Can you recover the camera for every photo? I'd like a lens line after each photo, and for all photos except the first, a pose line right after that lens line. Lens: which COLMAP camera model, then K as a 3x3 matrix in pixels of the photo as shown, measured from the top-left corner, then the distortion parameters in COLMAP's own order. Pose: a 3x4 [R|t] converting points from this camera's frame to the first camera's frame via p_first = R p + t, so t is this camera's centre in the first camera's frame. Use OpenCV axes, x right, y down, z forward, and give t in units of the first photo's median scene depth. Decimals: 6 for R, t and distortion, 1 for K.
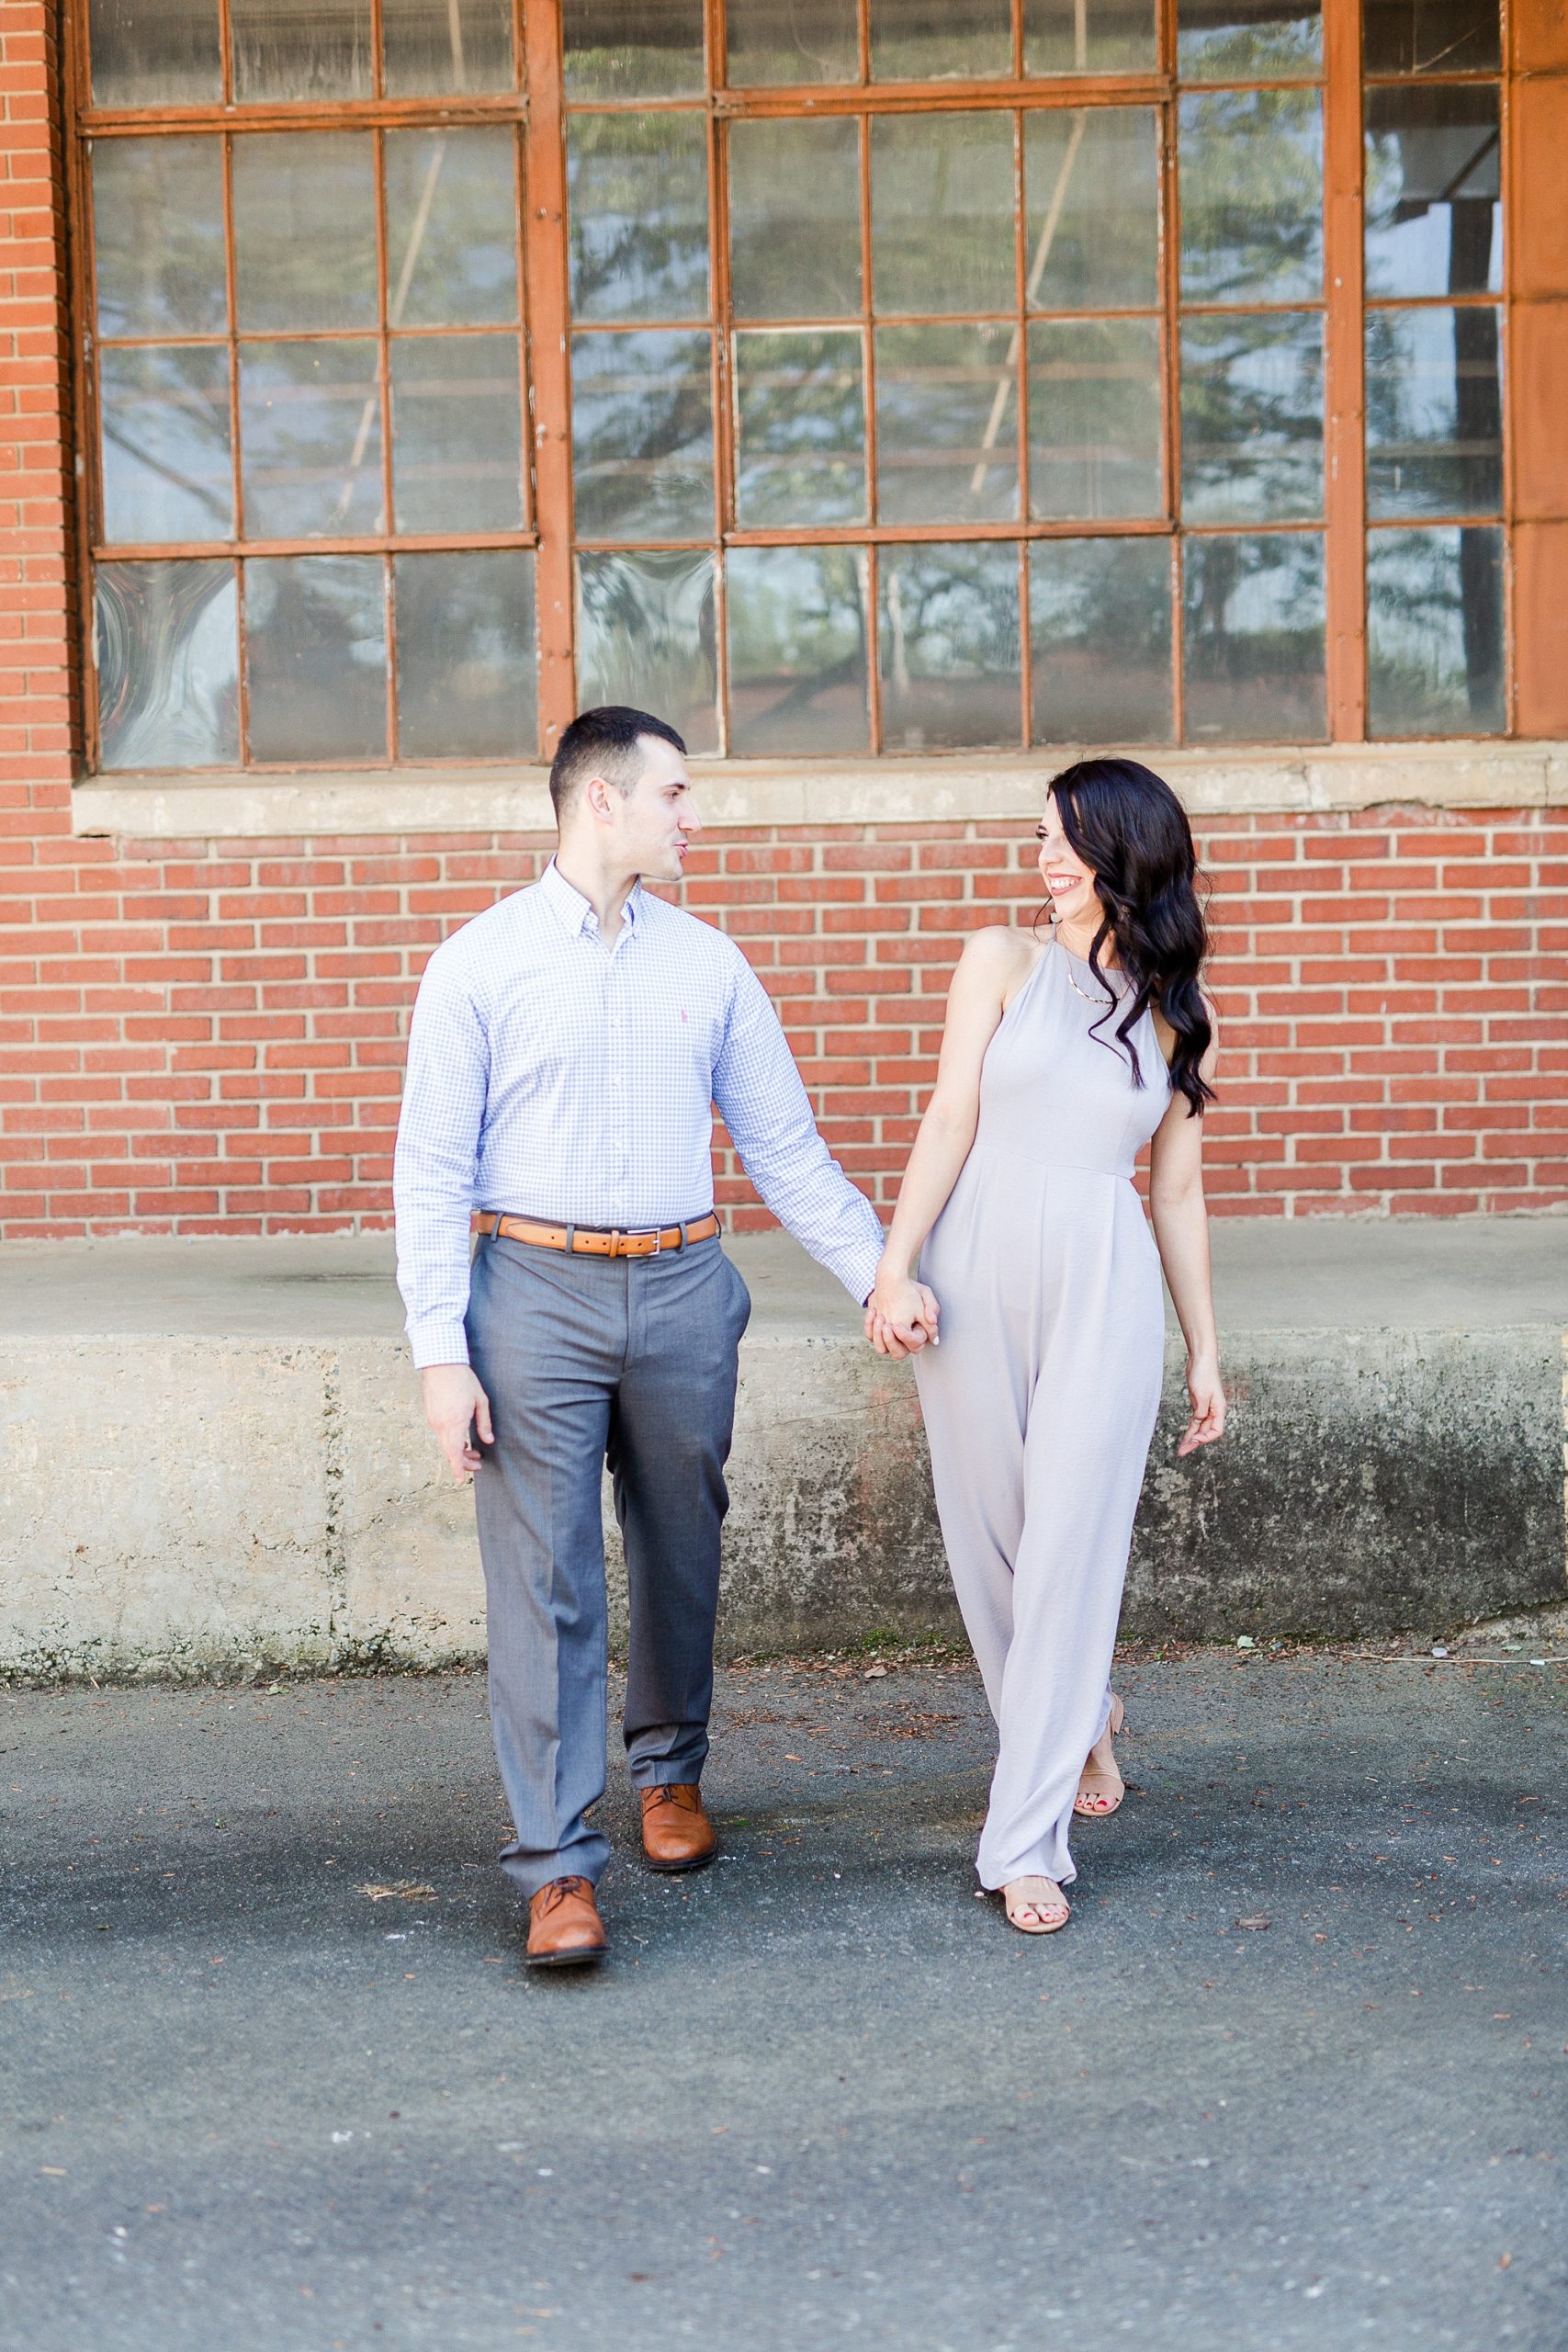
lens RADIAL K [[3268.4, 0, 768.6], [0, 3268.4, 1193.6], [0, 0, 1]] dist [-0.002020, 0.000000]
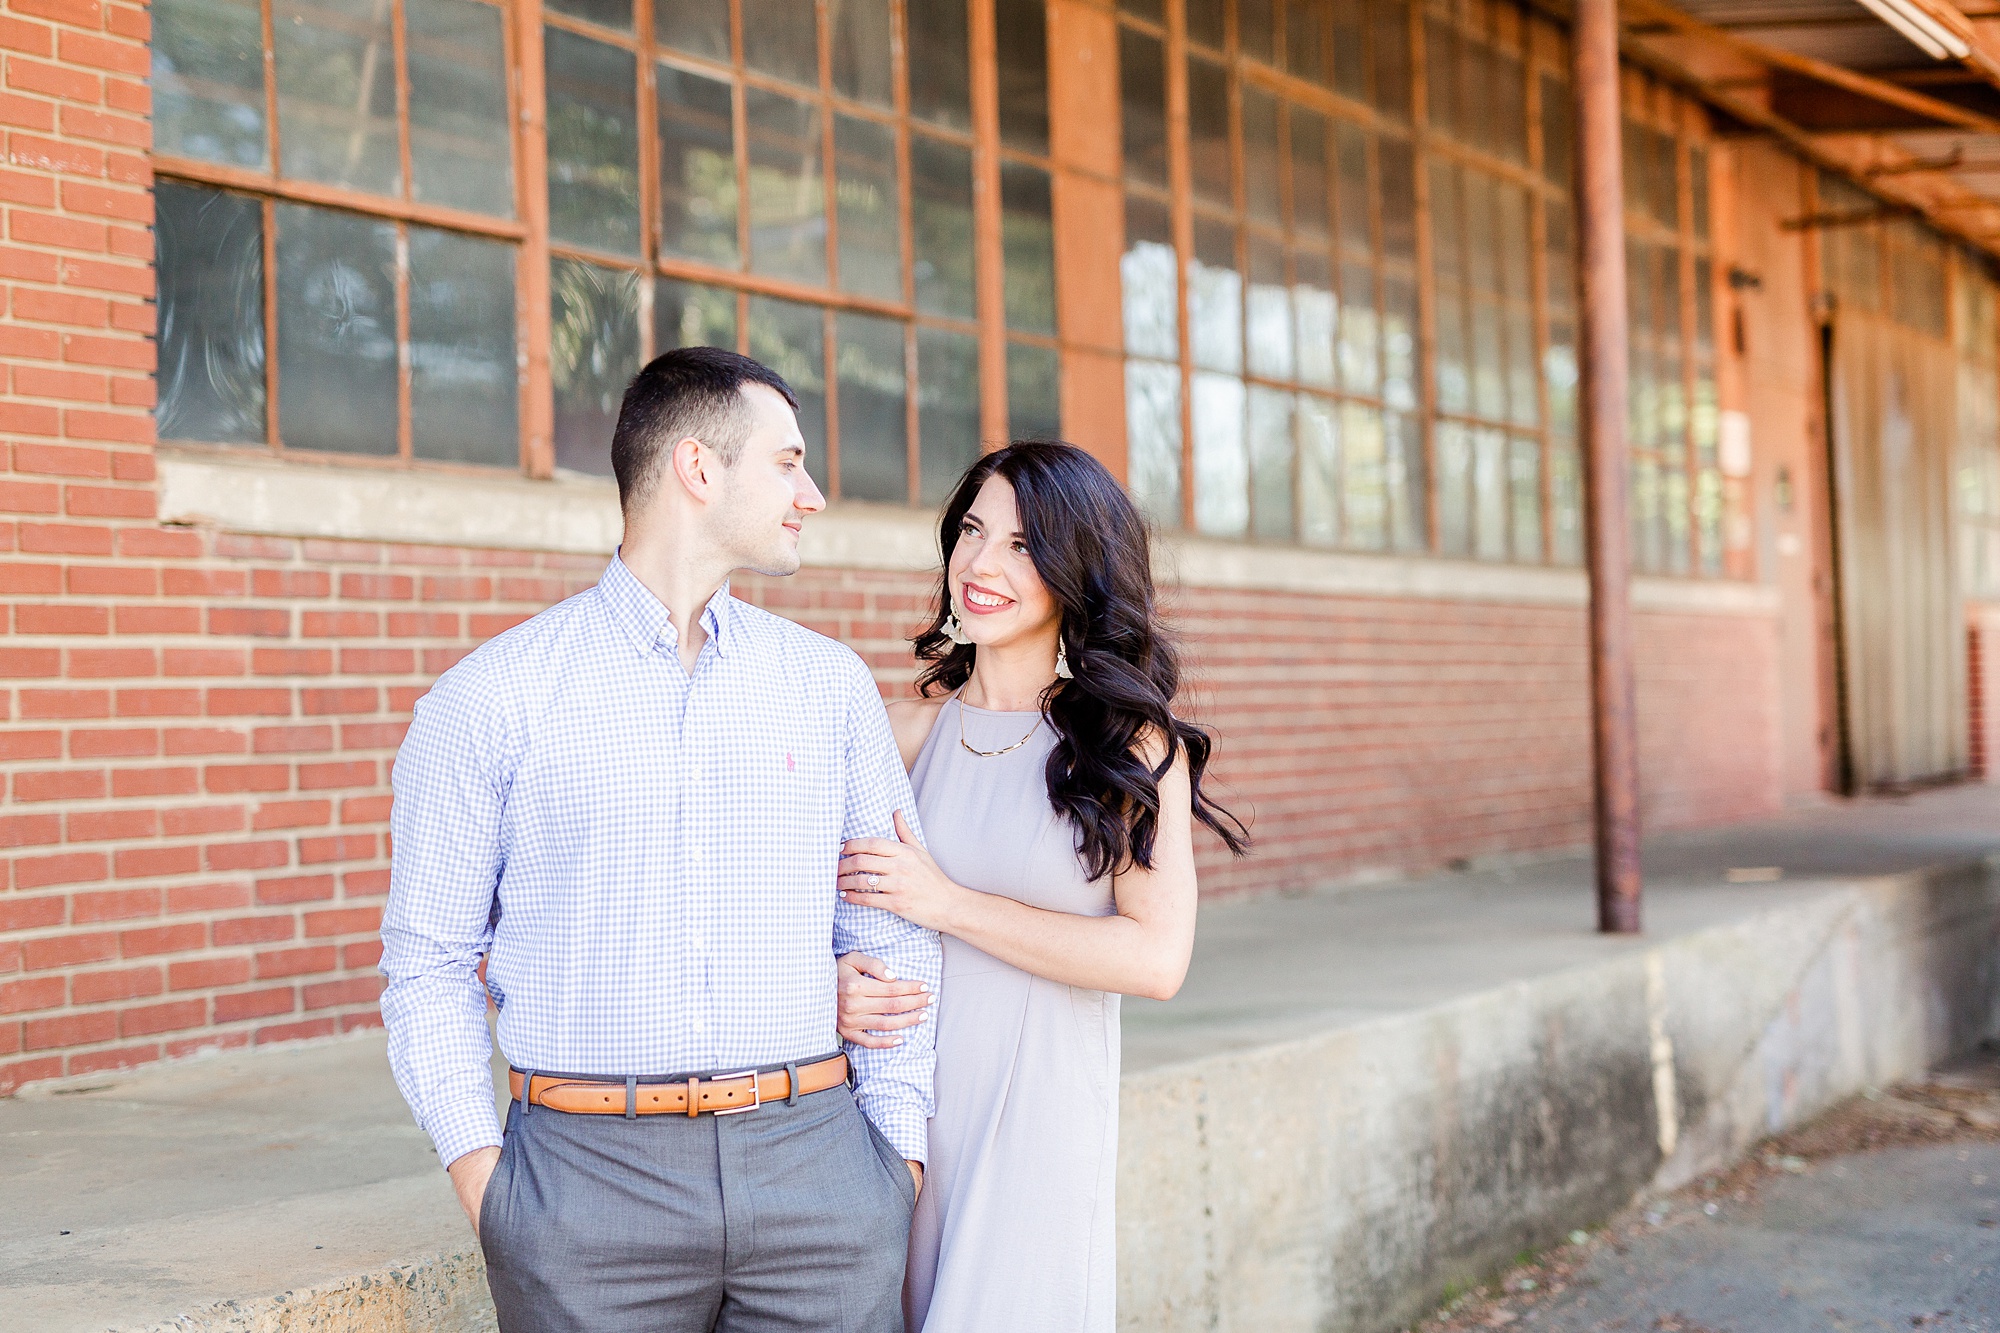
lens RADIAL K [[2841.3, 0, 1010.6], [0, 2841.3, 668.8], [0, 0, 1]] dist [-0.005121, 0.000000]
pose [[0.490534, 0.023243, 0.871112, -0.687110], [0.099287, 0.991644, -0.082369, -0.002935], [-0.865747, 0.126895, 0.484128, 0.521523]]
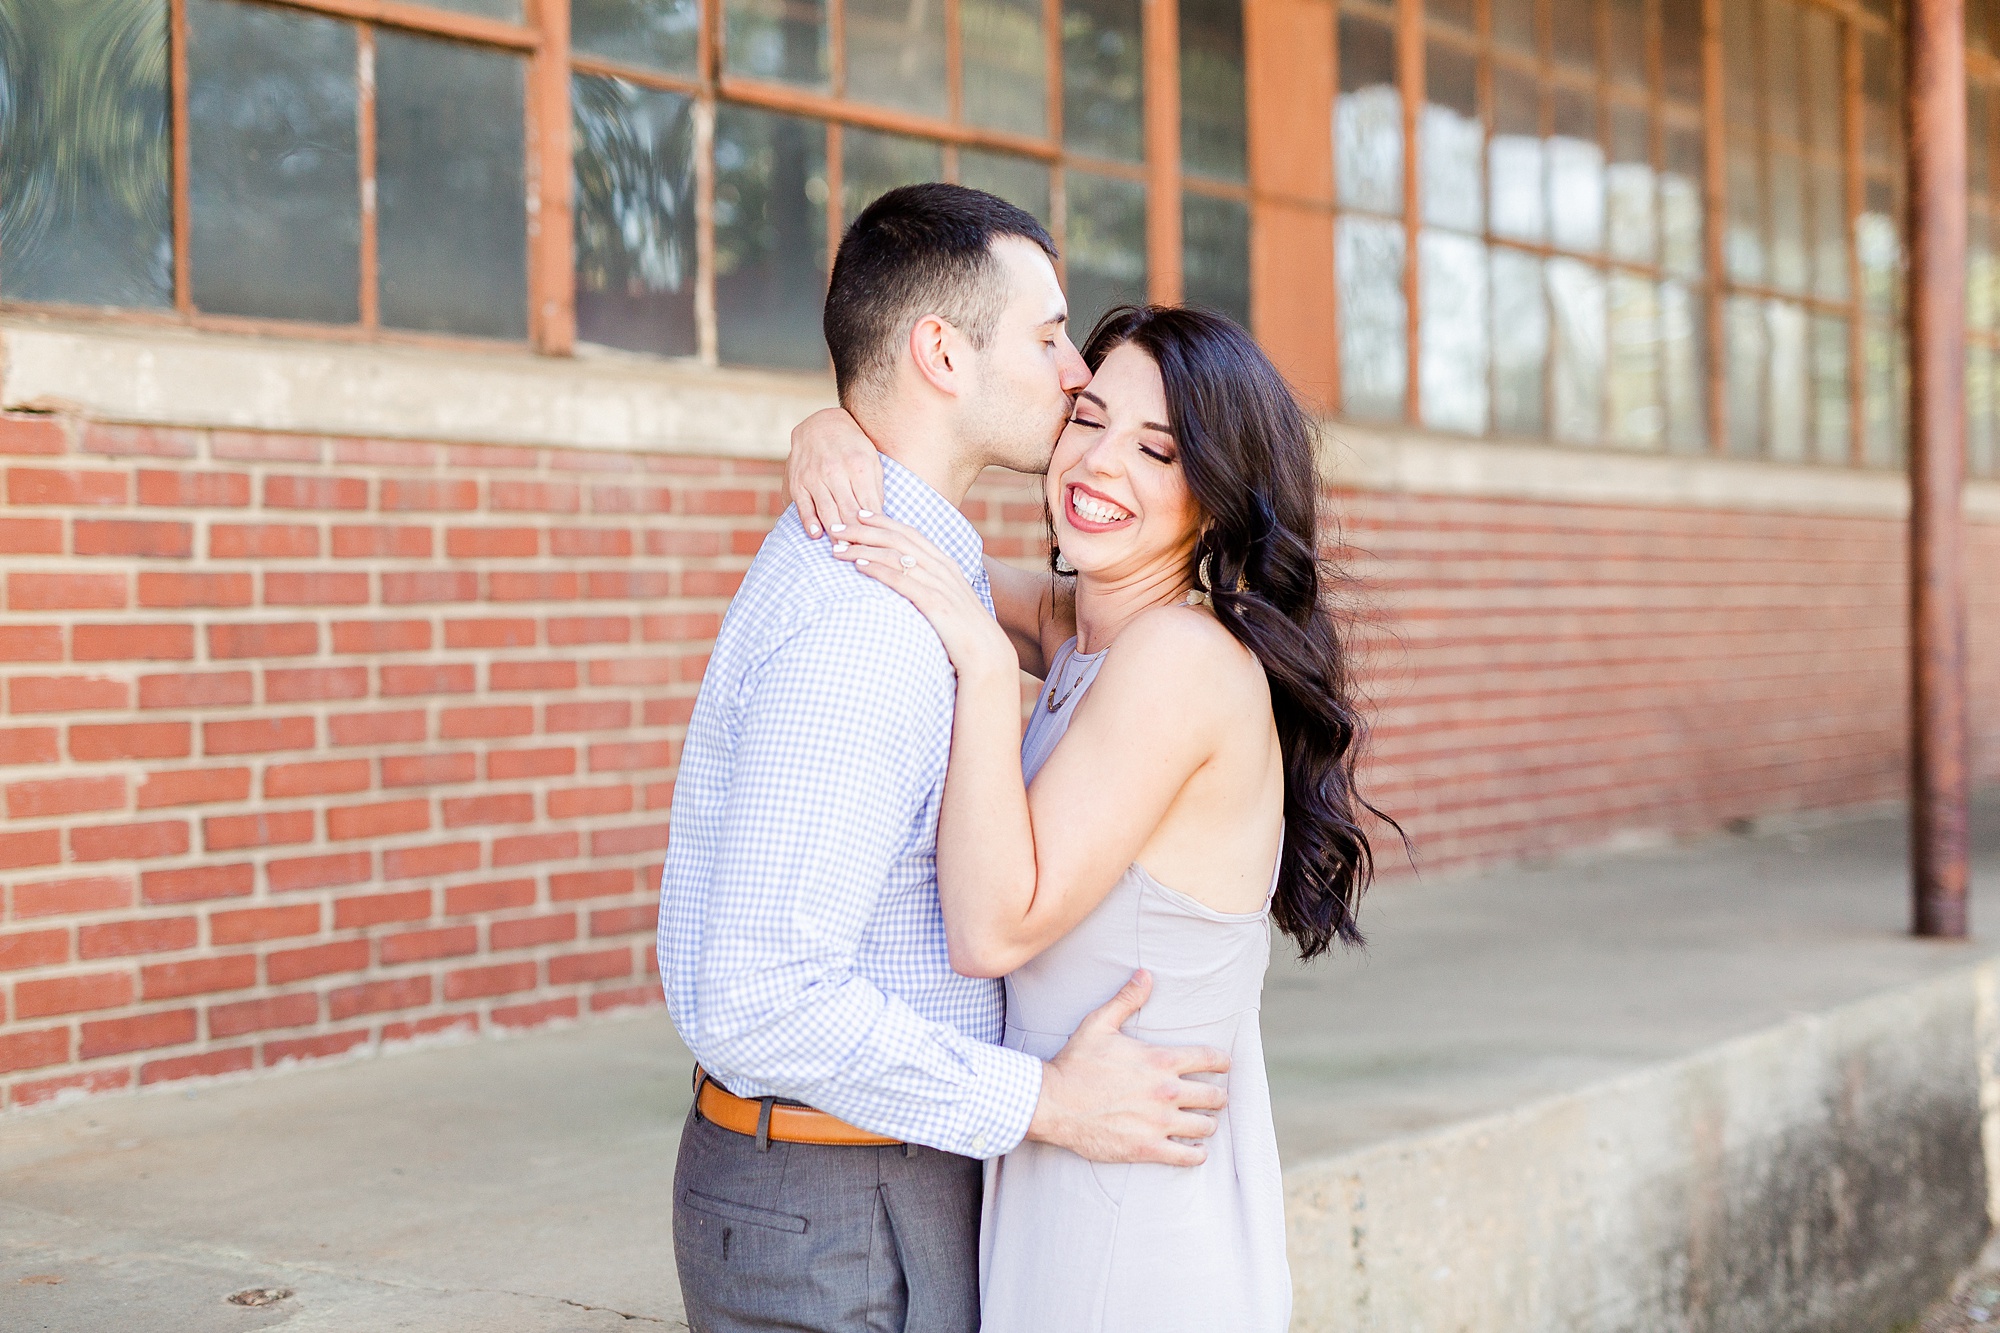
lens RADIAL K [[2841.3, 0, 955.1], [0, 2841.3, 715.8], [0, 0, 1]] dist [-0.005121, 0.000000]
pose [[0.587680, -0.015626, 0.808942, -0.520511], [0.077992, 0.996252, -0.037415, -0.024046], [-0.805326, 0.085079, 0.586696, 0.579457]]
